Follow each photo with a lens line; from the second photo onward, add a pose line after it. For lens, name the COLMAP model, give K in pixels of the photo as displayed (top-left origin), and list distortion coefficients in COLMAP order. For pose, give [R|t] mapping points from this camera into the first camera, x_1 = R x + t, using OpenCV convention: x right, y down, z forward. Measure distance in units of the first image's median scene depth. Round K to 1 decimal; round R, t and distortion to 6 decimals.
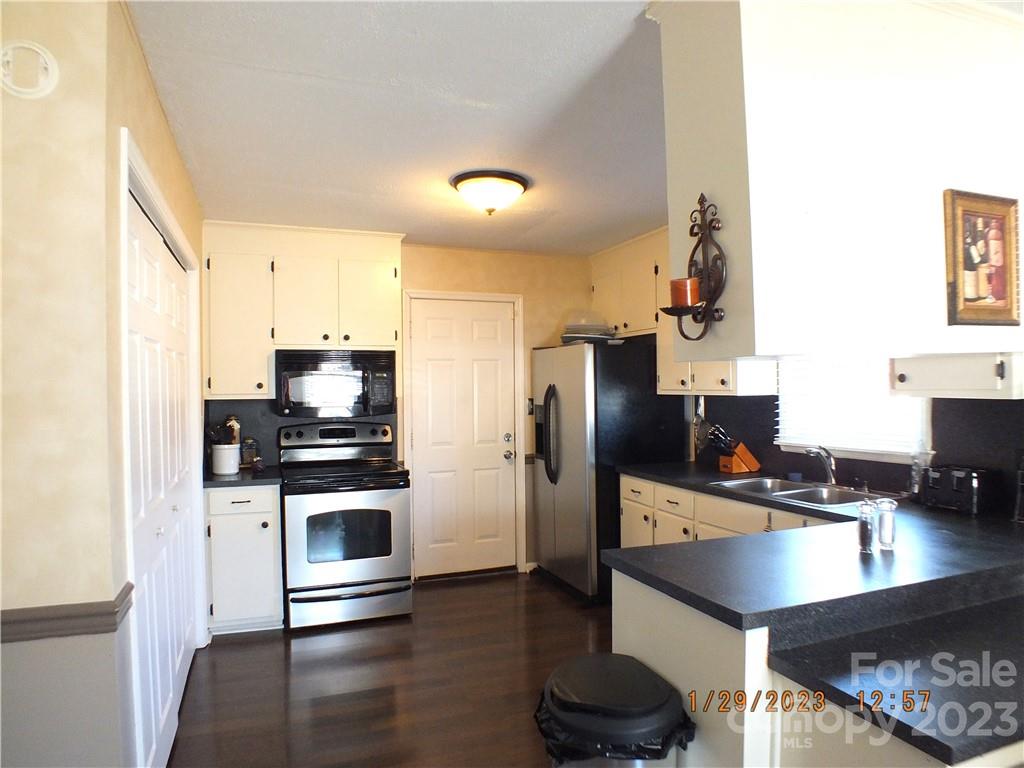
lens RADIAL K [[636.6, 0, 512.3], [0, 636.6, 390.0], [0, 0, 1]] dist [-0.085540, 0.029584]
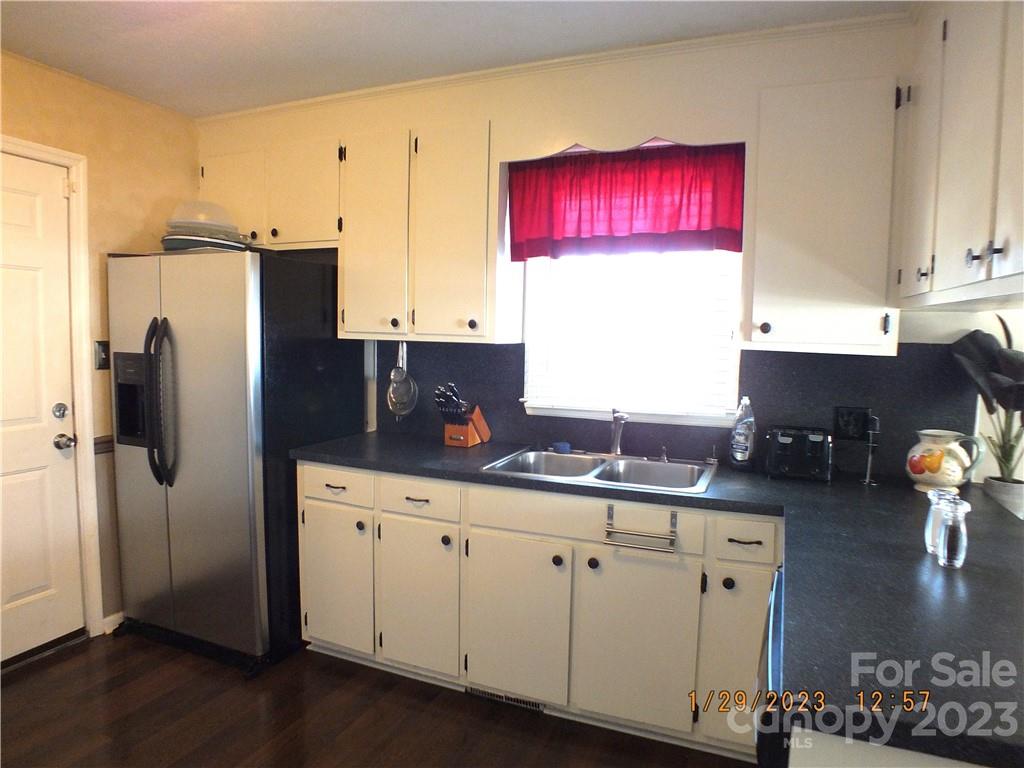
lens RADIAL K [[636.6, 0, 512.3], [0, 636.6, 390.0], [0, 0, 1]] dist [-0.085540, 0.029584]
pose [[0.696425, -0.035721, 0.716740, -0.144045], [-0.027369, 0.996712, 0.076267, 0.005356], [-0.717108, -0.072730, 0.693157, 0.424837]]
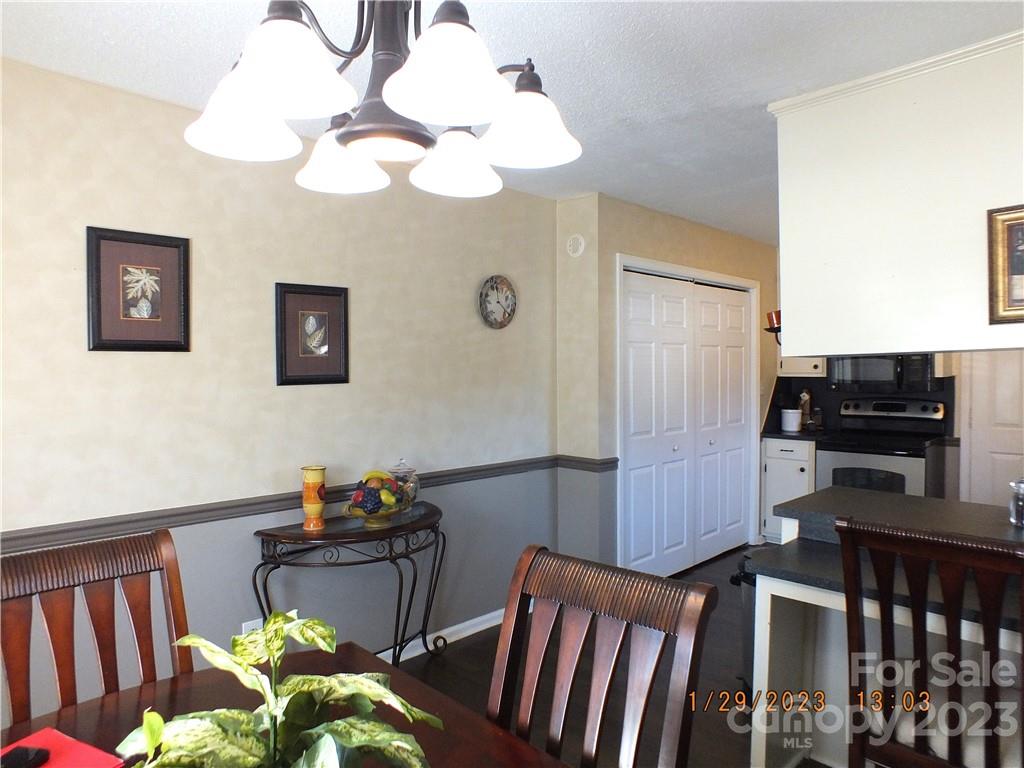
lens RADIAL K [[667.5, 0, 511.4], [0, 667.5, 393.7], [0, 0, 1]] dist [-0.084118, 0.034938]
pose [[0.407099, 0.041832, -0.912425, 0.583899], [-0.000019, 0.998951, 0.045791, -0.012933], [0.913384, -0.018625, 0.406673, -0.137227]]
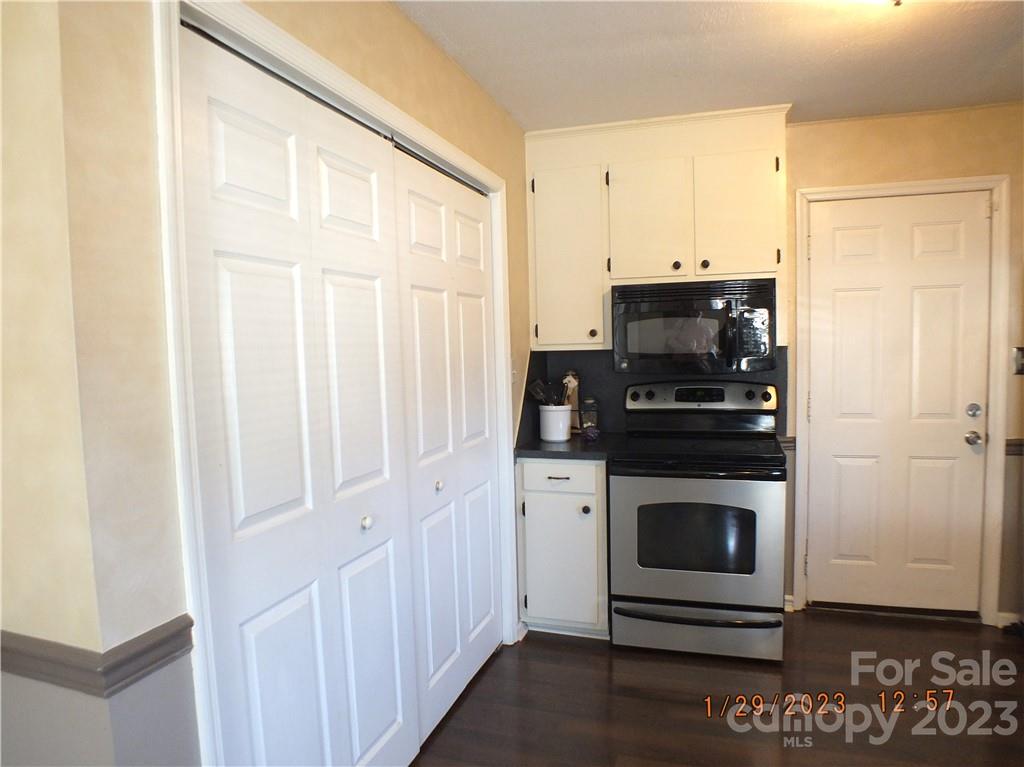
lens RADIAL K [[667.5, 0, 511.4], [0, 667.5, 393.2], [0, 0, 1]] dist [-0.084118, 0.034938]
pose [[0.773667, 0.037364, -0.632490, 0.051835], [0.014813, 0.996920, 0.077012, 0.002700], [0.633419, -0.068950, 0.770731, 0.278272]]
